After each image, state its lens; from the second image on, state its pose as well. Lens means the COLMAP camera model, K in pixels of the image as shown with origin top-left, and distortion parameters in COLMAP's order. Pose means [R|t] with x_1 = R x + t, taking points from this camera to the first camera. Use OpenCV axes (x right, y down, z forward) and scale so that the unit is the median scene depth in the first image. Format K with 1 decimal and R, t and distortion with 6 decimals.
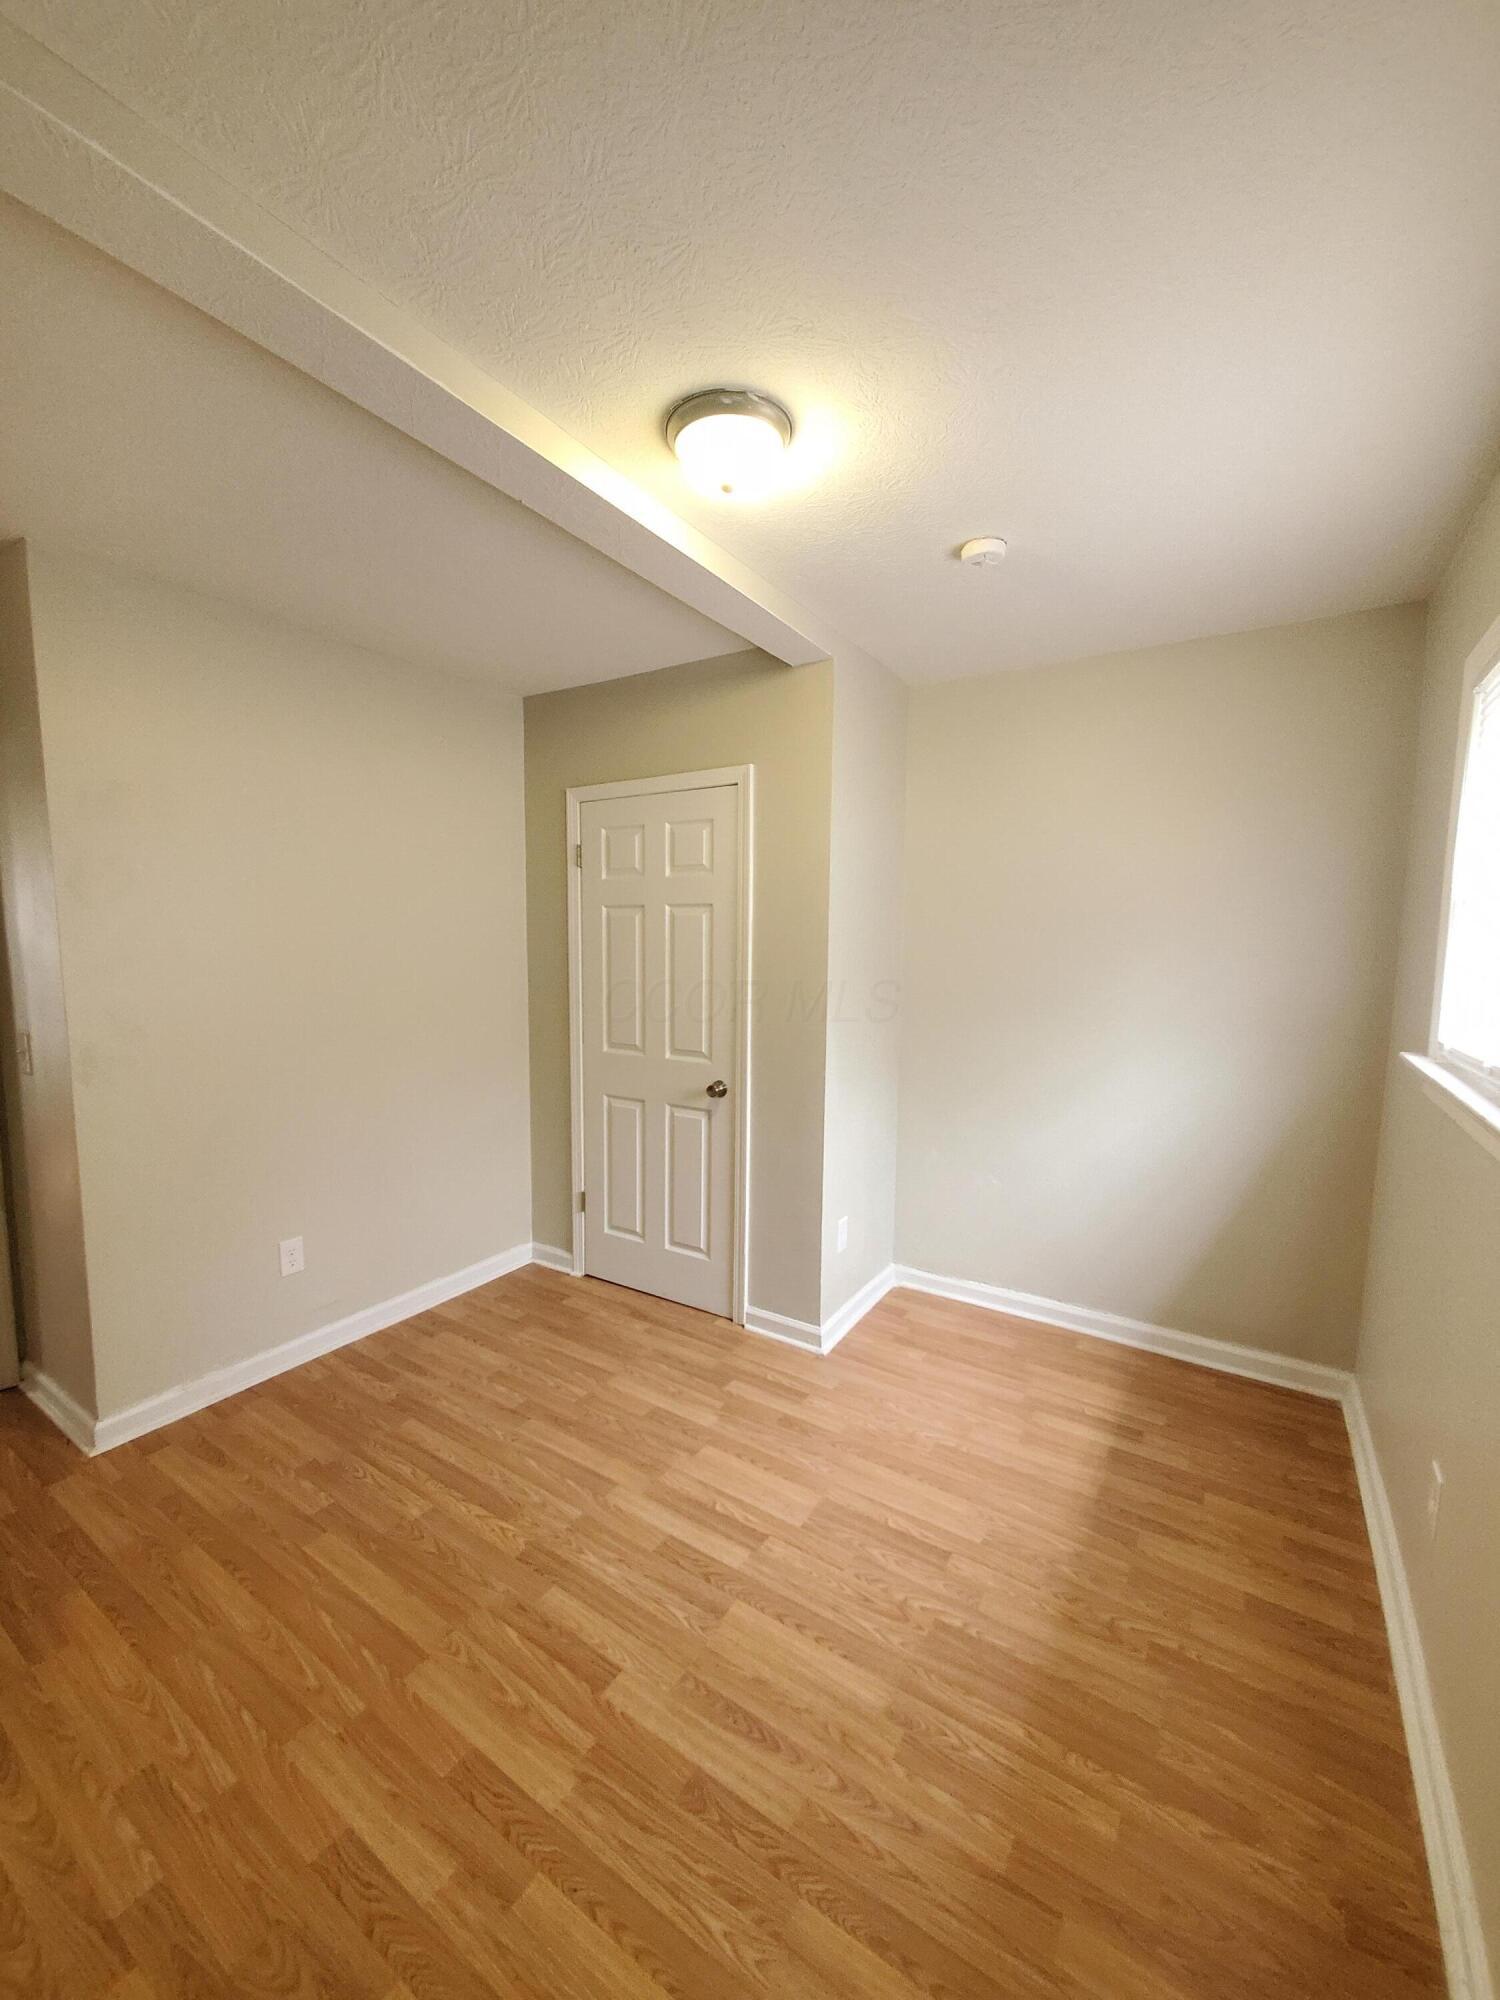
lens RADIAL K [[789.0, 0, 716.7], [0, 789.0, 1025.0], [0, 0, 1]] dist [-0.003707, -0.000100]
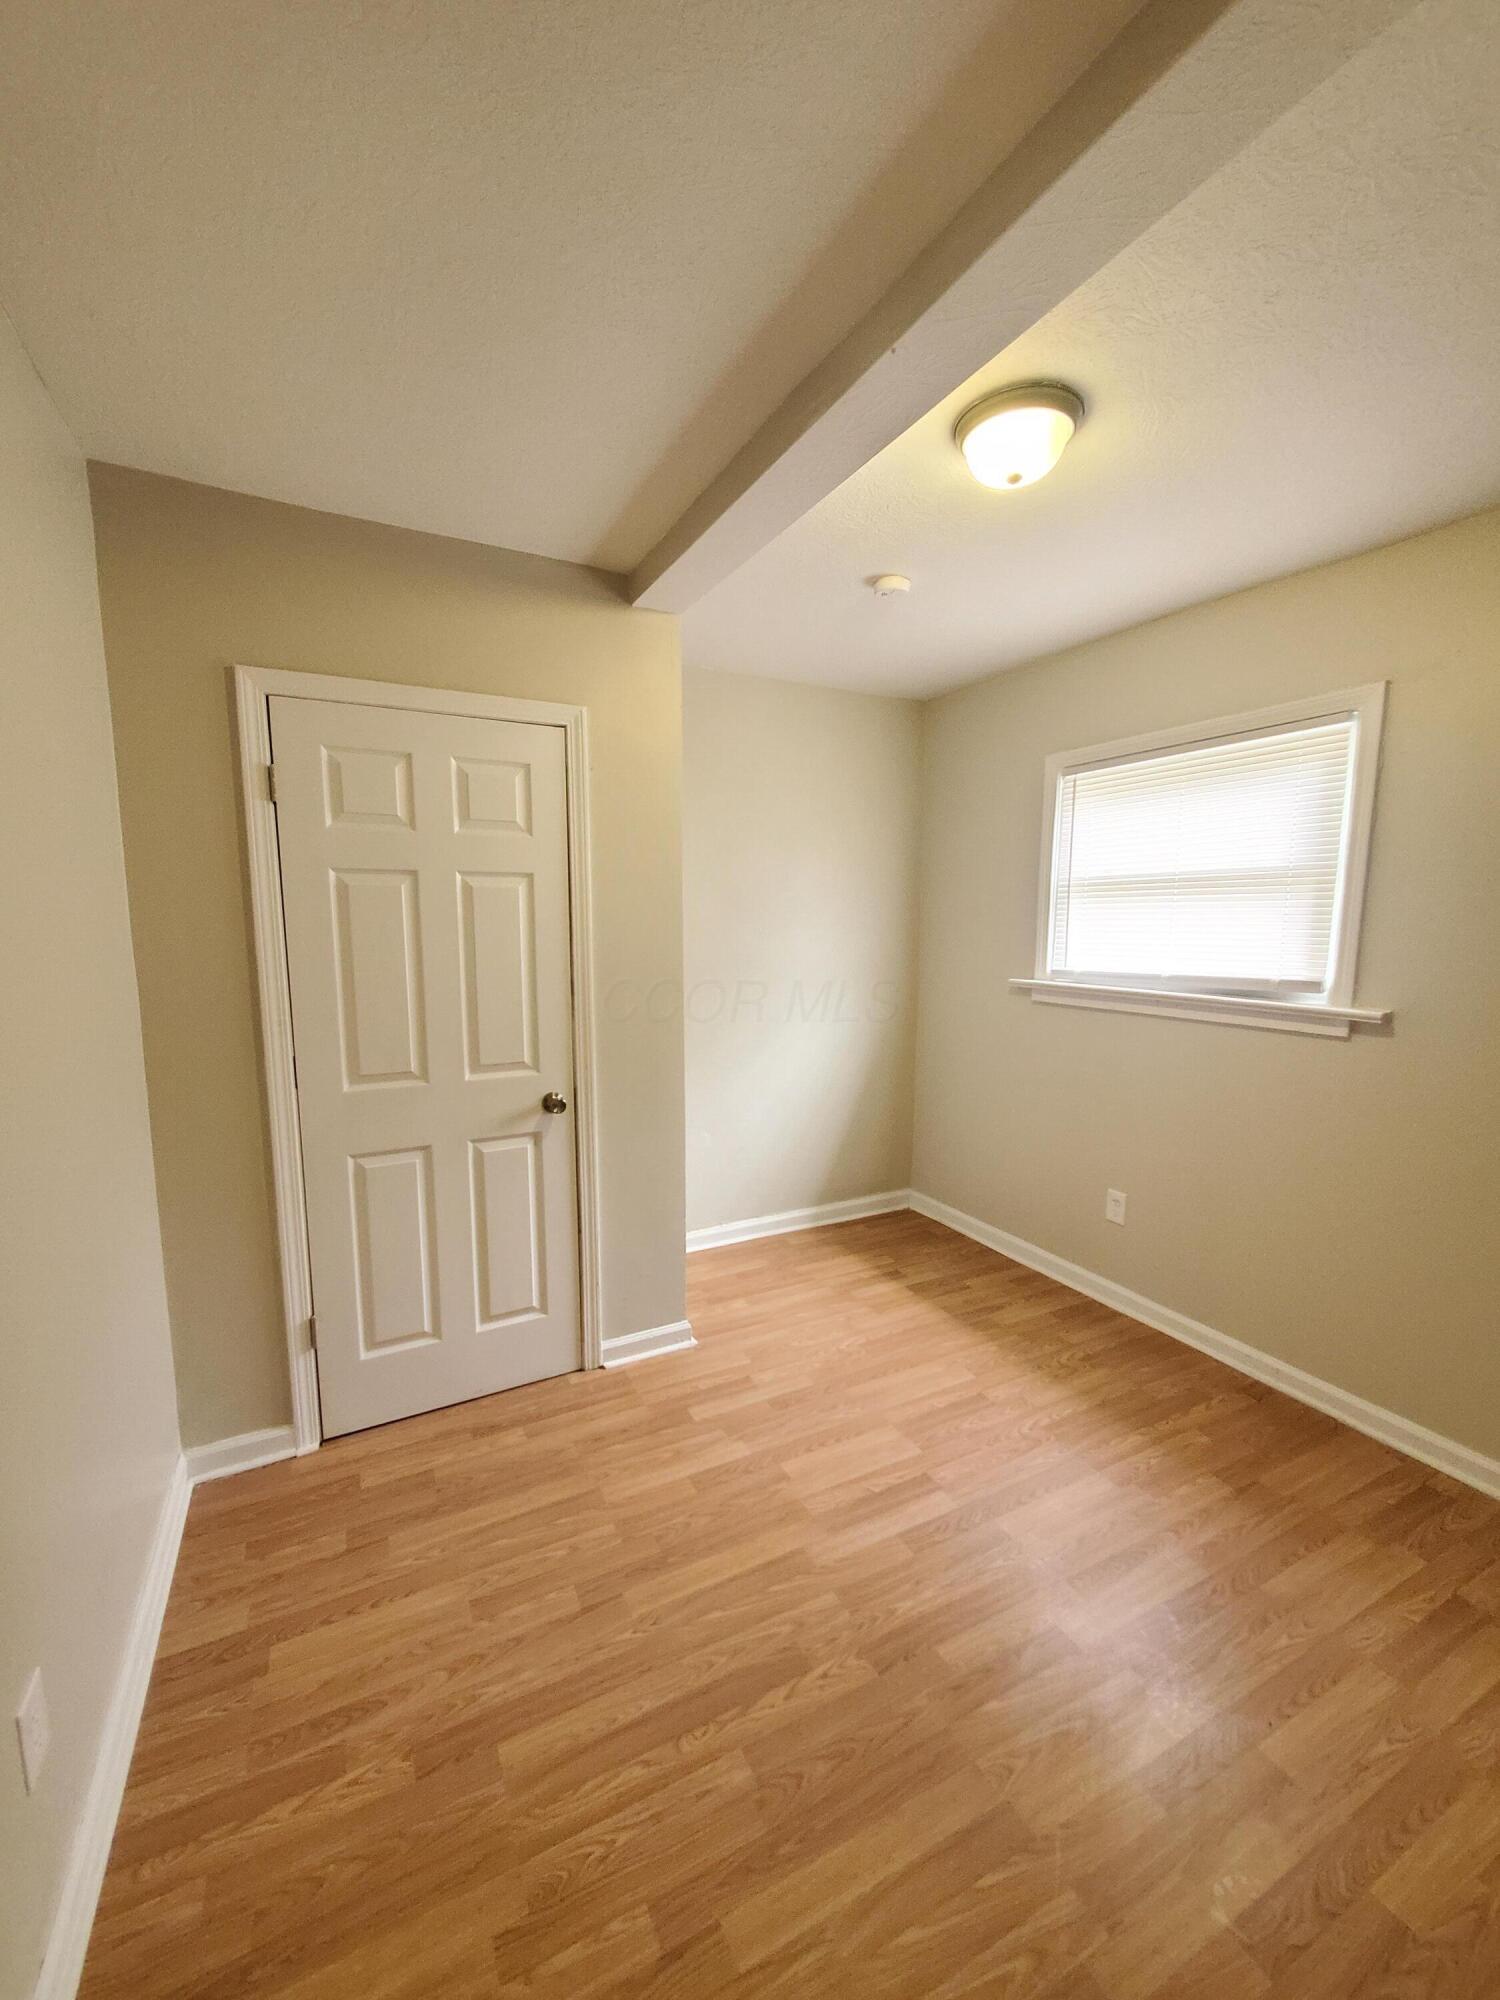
lens RADIAL K [[792.8, 0, 726.6], [0, 792.8, 1019.6], [0, 0, 1]] dist [-0.001924, -0.000974]
pose [[0.492516, -0.123947, 0.861432, -0.692336], [0.100593, 0.991280, 0.085117, -0.063691], [-0.864471, 0.044733, 0.500689, 0.498555]]
